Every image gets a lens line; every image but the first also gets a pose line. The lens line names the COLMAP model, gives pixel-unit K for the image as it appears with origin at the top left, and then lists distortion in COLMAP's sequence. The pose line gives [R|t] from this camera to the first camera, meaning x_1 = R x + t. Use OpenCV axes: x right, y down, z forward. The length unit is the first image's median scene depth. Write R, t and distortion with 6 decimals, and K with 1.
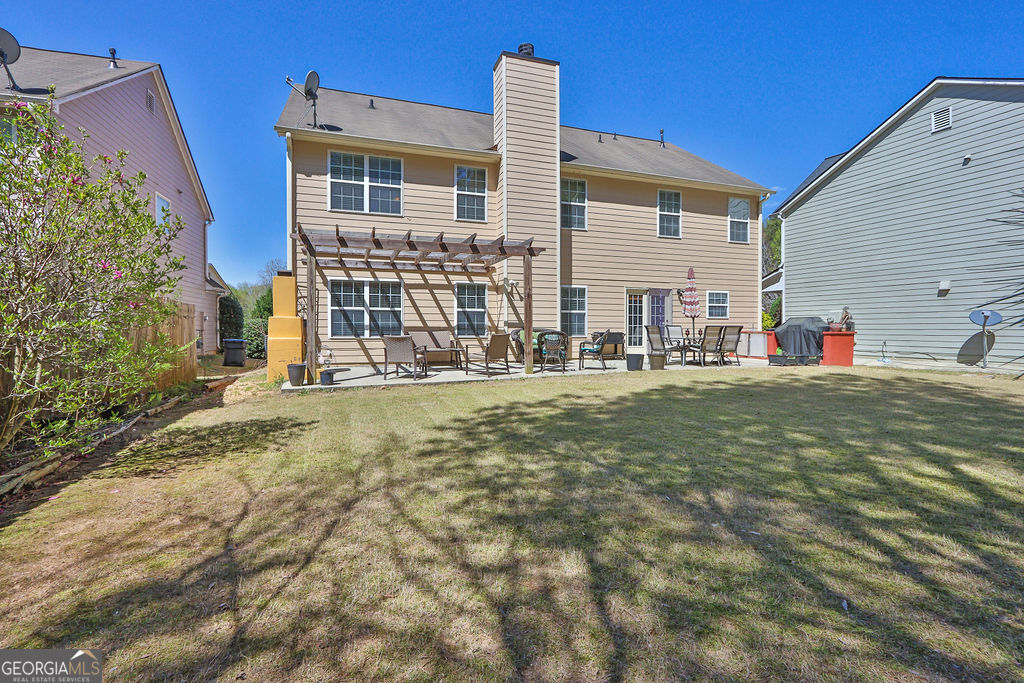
lens RADIAL K [[489.2, 0, 514.4], [0, 489.2, 335.3], [0, 0, 1]] dist [-0.019960, 0.002971]
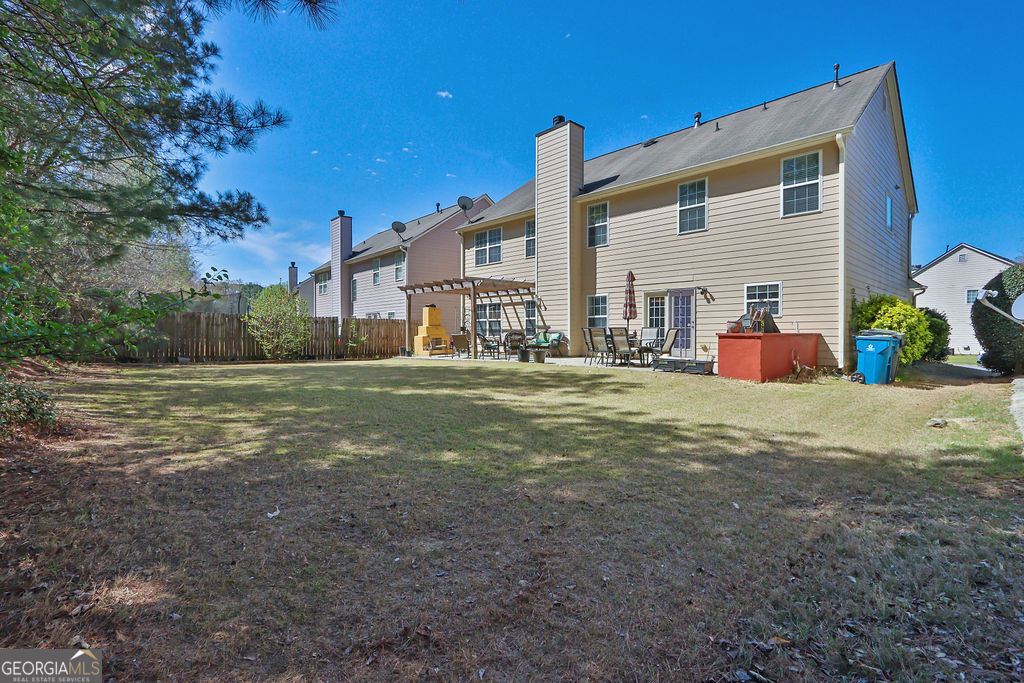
lens RADIAL K [[489.2, 0, 516.6], [0, 489.2, 341.4], [0, 0, 1]] dist [-0.019960, 0.002971]
pose [[0.380875, 0.013680, -0.924525, 1.242950], [-0.019353, 0.999789, 0.006820, 0.008080], [0.924424, 0.015295, 0.381059, 0.407672]]
